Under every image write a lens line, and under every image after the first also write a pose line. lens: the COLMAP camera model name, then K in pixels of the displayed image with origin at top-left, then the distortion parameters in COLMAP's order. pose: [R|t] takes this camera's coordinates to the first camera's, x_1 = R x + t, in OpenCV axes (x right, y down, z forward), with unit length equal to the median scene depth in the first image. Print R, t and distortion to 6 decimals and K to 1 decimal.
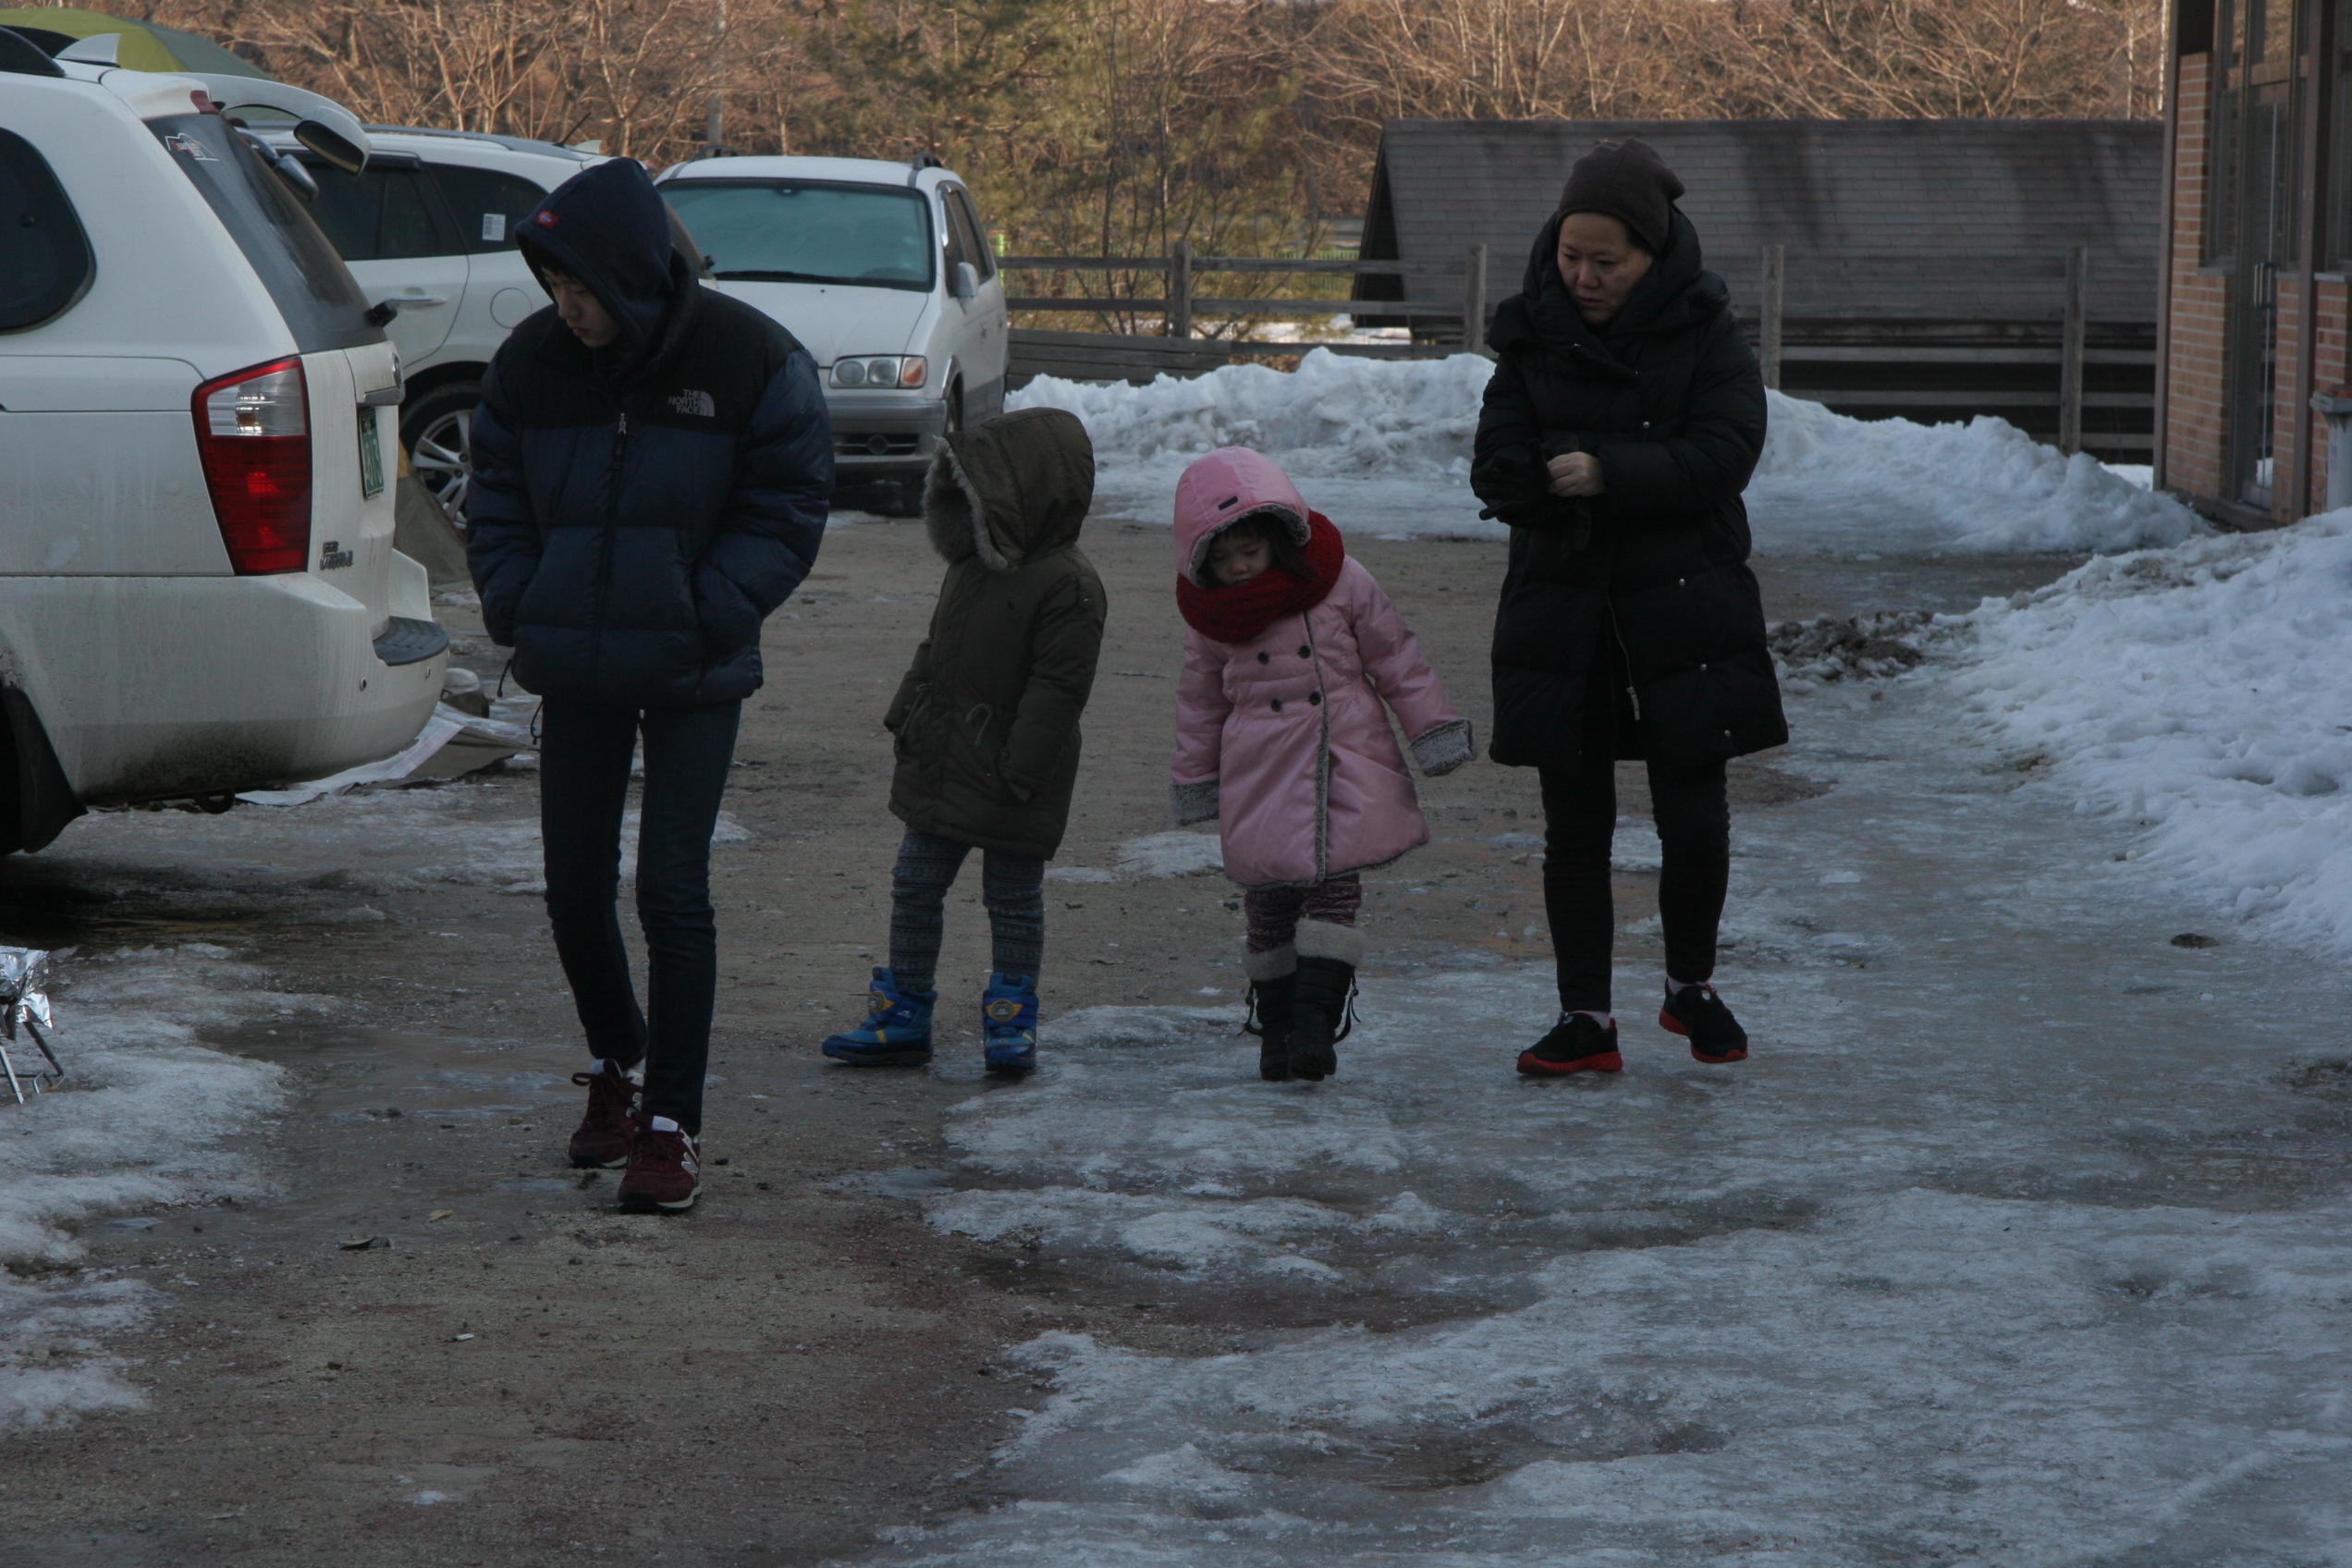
lens RADIAL K [[7447.7, 0, 1172.9], [0, 7447.7, 786.5], [0, 0, 1]] dist [0.763479, -2.577764]
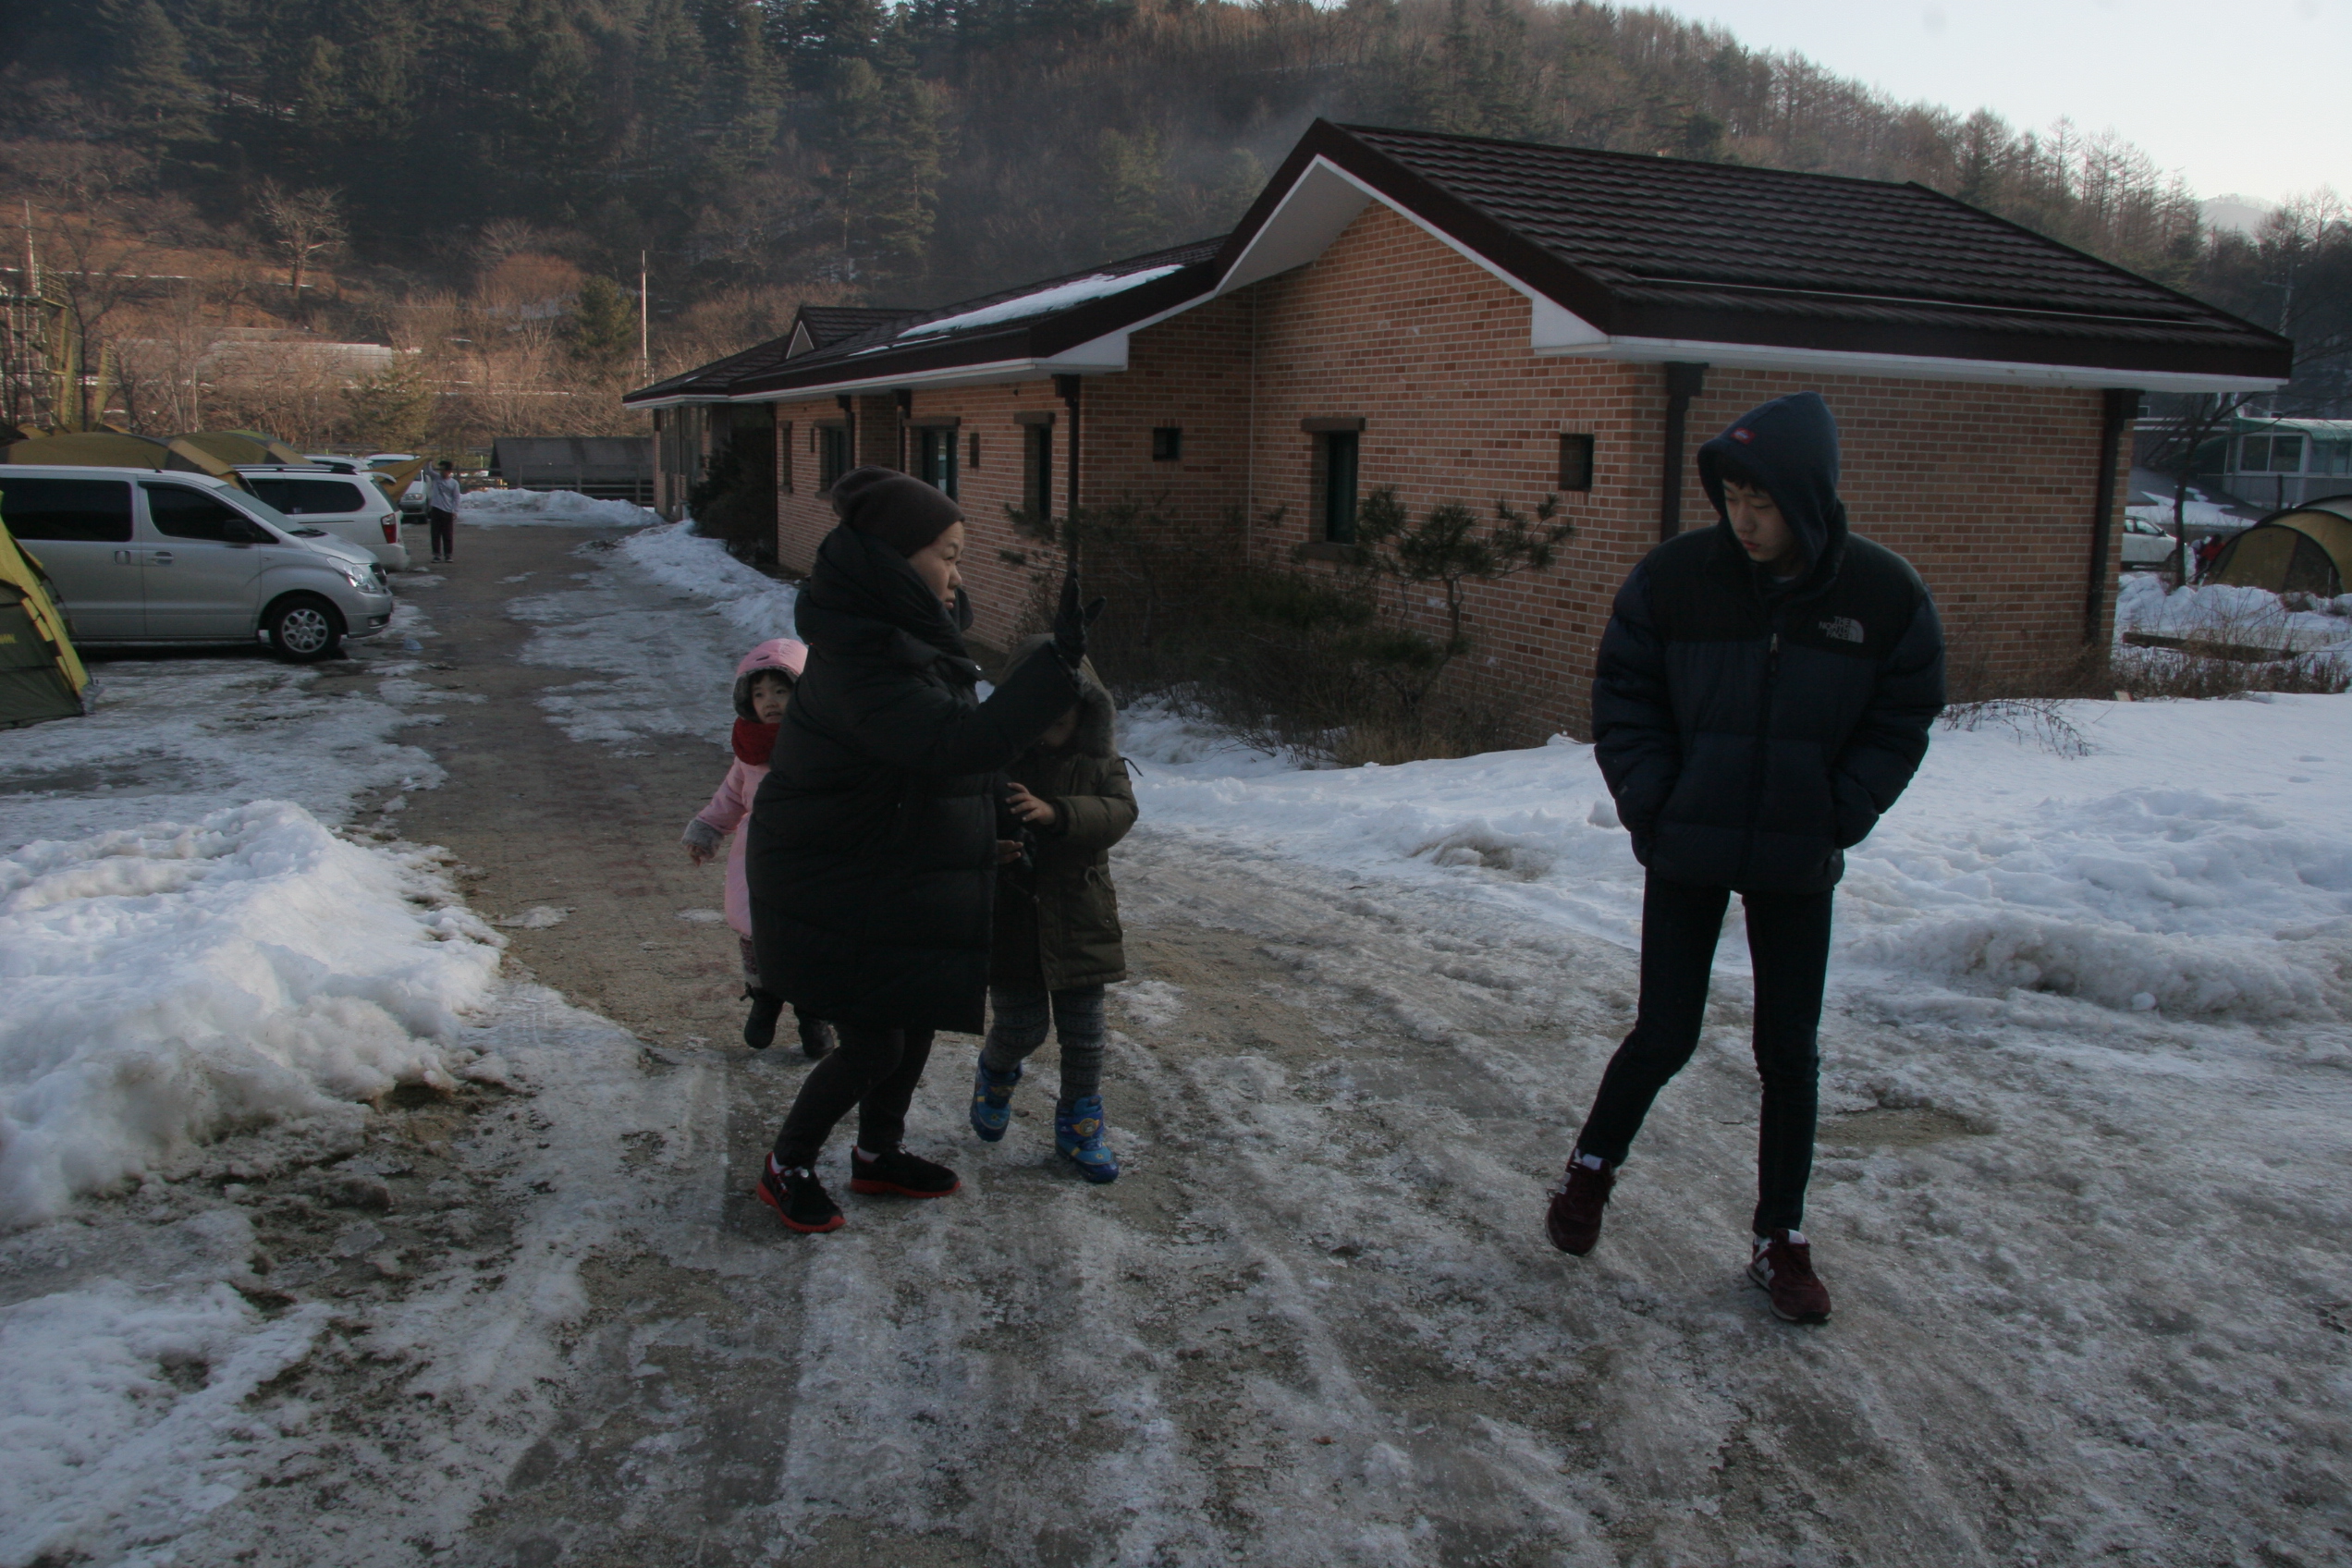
lens RADIAL K [[1881.0, 0, 1179.4], [0, 1881.0, 829.1], [0, 0, 1]] dist [-0.175464, 0.160135]
pose [[0.920979, -0.071064, 0.383077, -0.121511], [0.017571, 0.989800, 0.141373, 0.010230], [-0.389216, -0.123471, 0.912834, -0.995562]]
